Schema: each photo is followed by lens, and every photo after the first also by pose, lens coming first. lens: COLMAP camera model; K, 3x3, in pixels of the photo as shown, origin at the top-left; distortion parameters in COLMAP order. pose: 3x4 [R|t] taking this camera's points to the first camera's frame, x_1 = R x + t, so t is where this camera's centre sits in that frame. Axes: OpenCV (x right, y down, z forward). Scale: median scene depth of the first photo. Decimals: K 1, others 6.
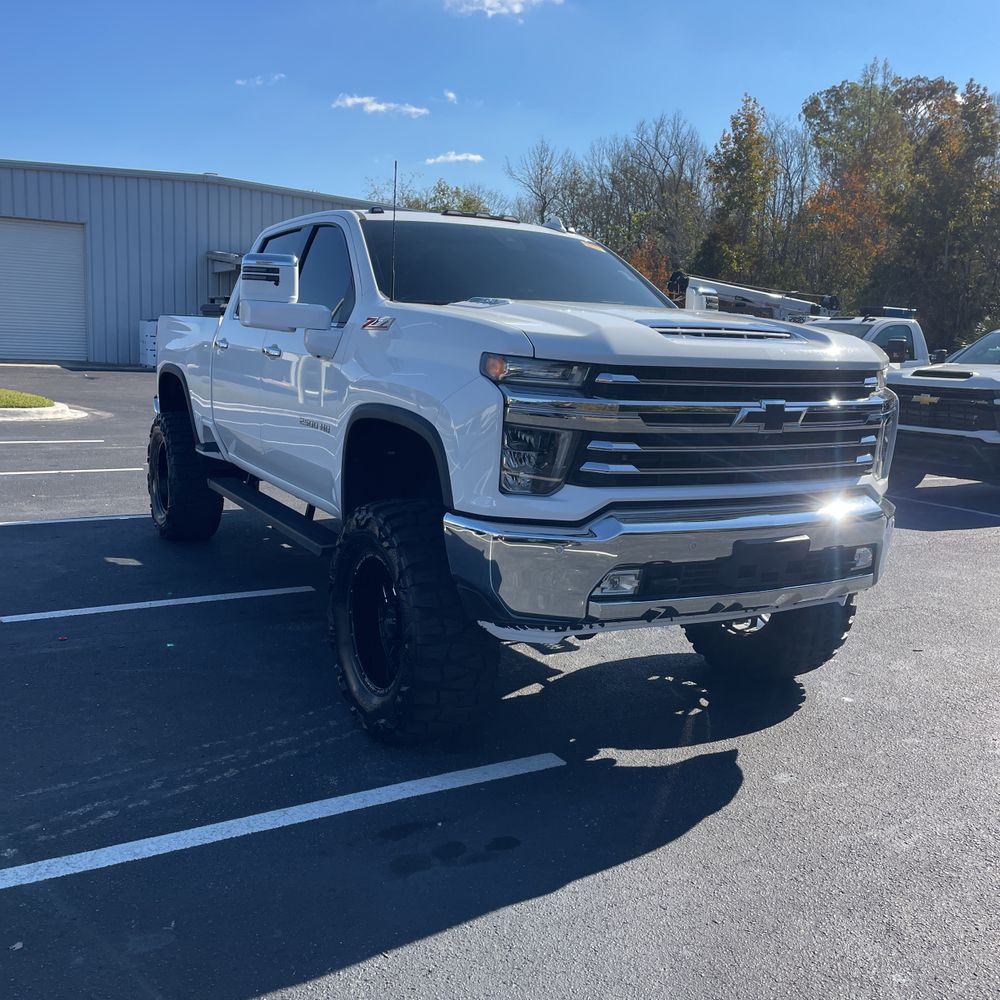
lens RADIAL K [[1022.7, 0, 495.5], [0, 1022.7, 512.0], [0, 0, 1]] dist [0.100604, -0.145034]
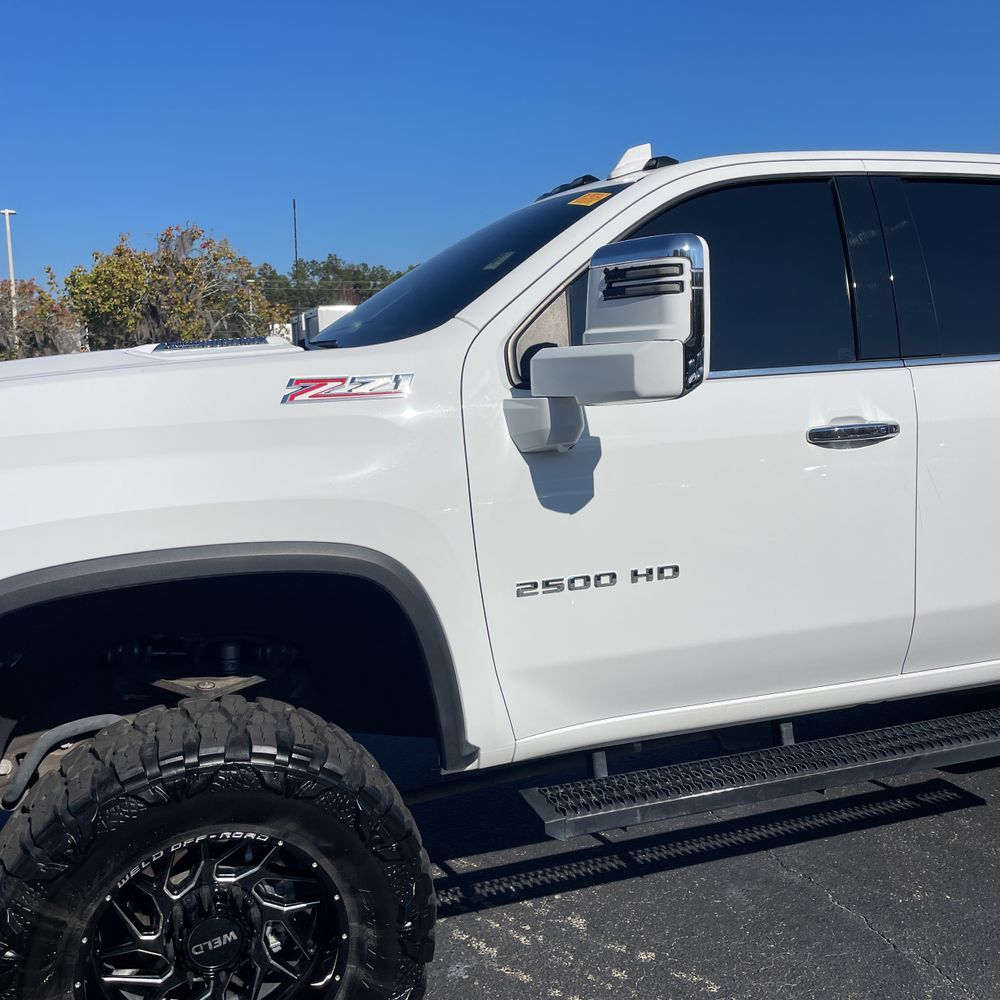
lens RADIAL K [[1004.0, 0, 492.3], [0, 1004.0, 506.0], [0, 0, 1]] dist [0.104780, -0.130820]
pose [[-0.184981, 0.105239, -0.977091, 0.657256], [-0.140041, 0.981280, 0.132203, -0.191032], [0.972713, 0.161288, -0.166781, 1.179273]]
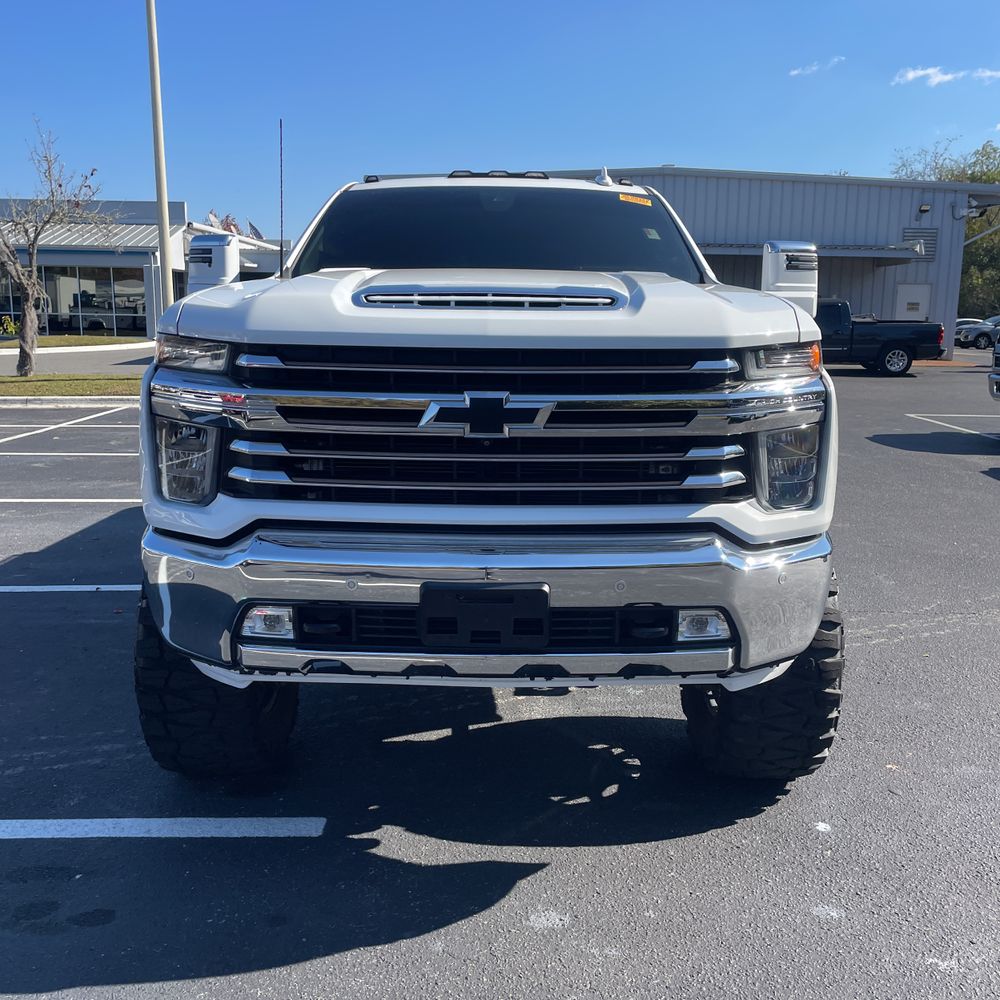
lens RADIAL K [[1014.4, 0, 502.5], [0, 1014.4, 501.3], [0, 0, 1]] dist [0.098083, -0.170993]
pose [[0.873734, 0.059344, -0.482770, 0.450759], [-0.059288, 0.998122, 0.015391, -0.031917], [0.482777, 0.015175, 0.875612, 0.280801]]
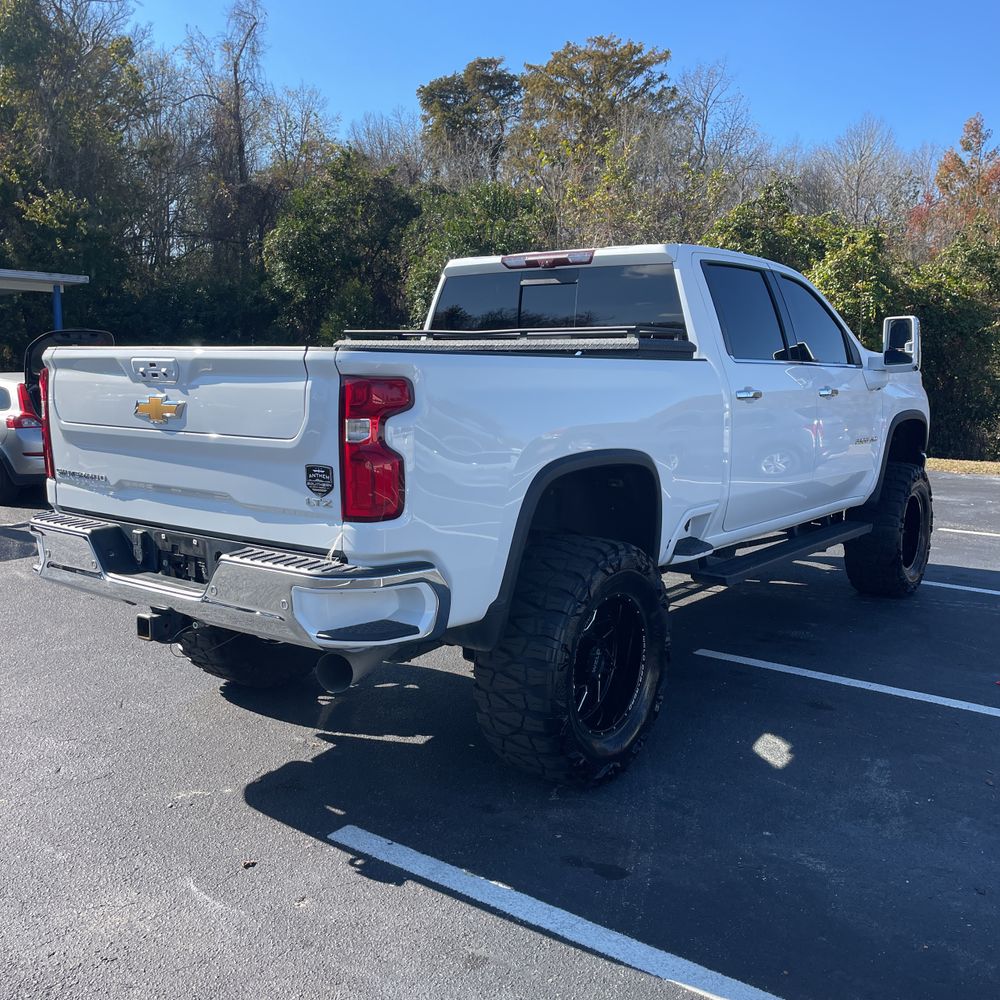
lens RADIAL K [[1005.9, 0, 514.3], [0, 1005.9, 488.0], [0, 0, 1]] dist [0.120390, -0.141369]
pose [[-0.402782, -0.153009, 0.902416, -1.144003], [0.128782, 0.966647, 0.221380, -0.362404], [-0.906191, 0.205383, -0.369643, 1.842961]]
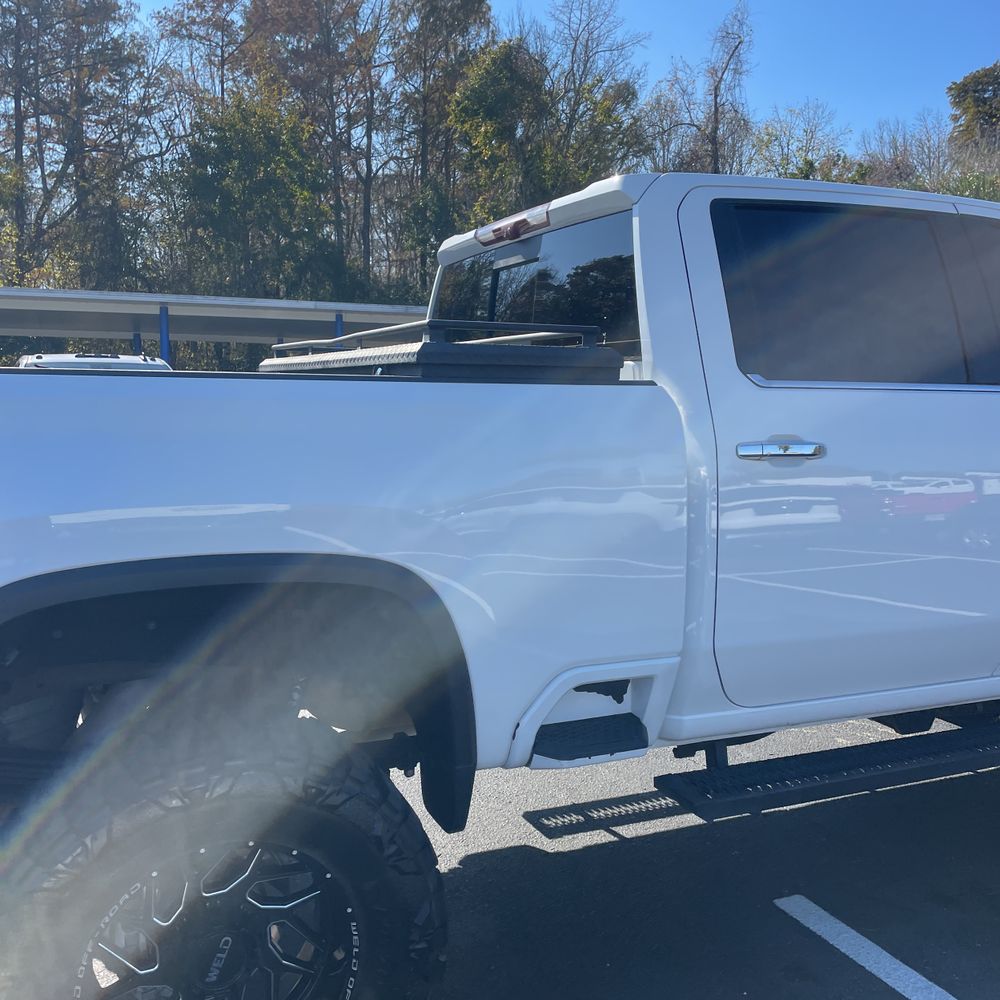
lens RADIAL K [[1005.9, 0, 514.3], [0, 1005.9, 488.0], [0, 0, 1]] dist [0.120390, -0.141369]
pose [[0.091326, -0.135760, 0.986524, -0.852165], [0.164299, 0.979141, 0.119535, -0.266648], [-0.982174, 0.151168, 0.111726, 1.329723]]
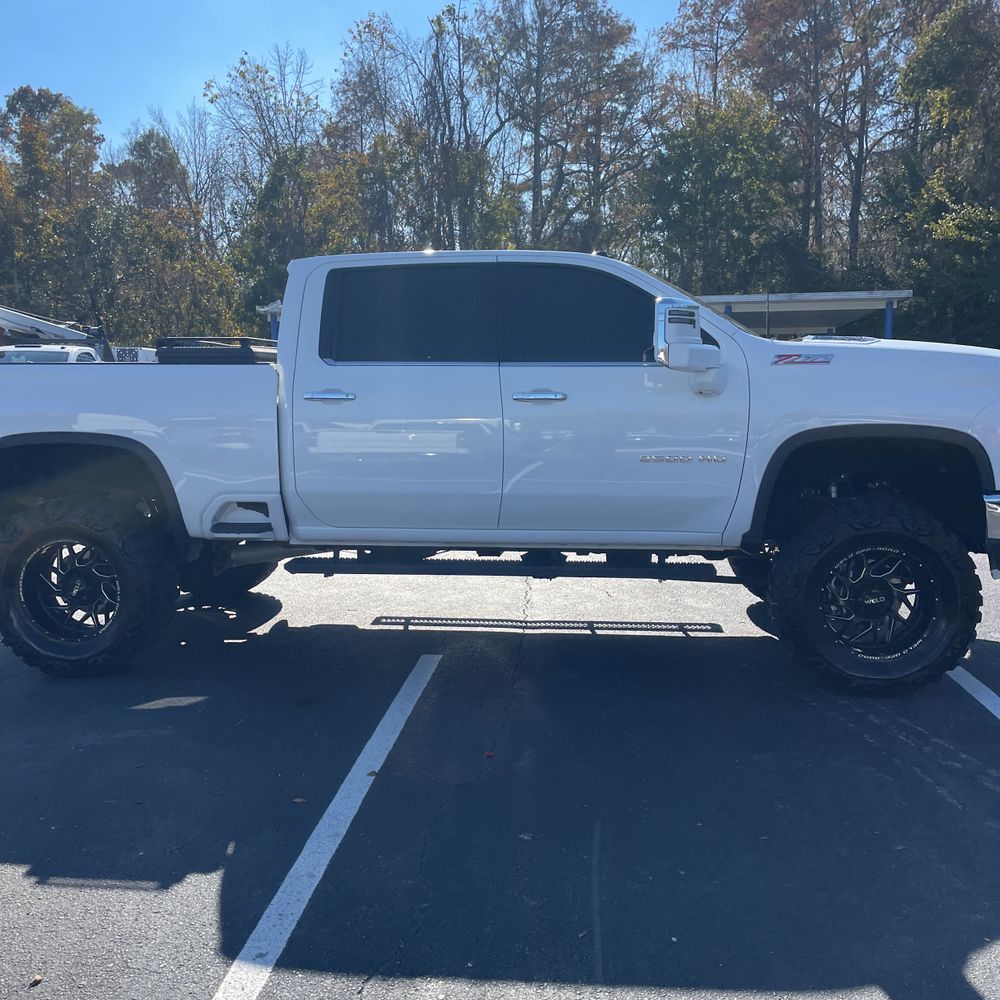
lens RADIAL K [[1008.5, 0, 501.6], [0, 1008.5, 518.6], [0, 0, 1]] dist [0.102807, -0.153134]
pose [[0.573572, -0.155508, 0.804259, -1.077766], [0.169246, 0.983128, 0.069392, -0.123393], [-0.801481, 0.096317, 0.590213, 0.520532]]
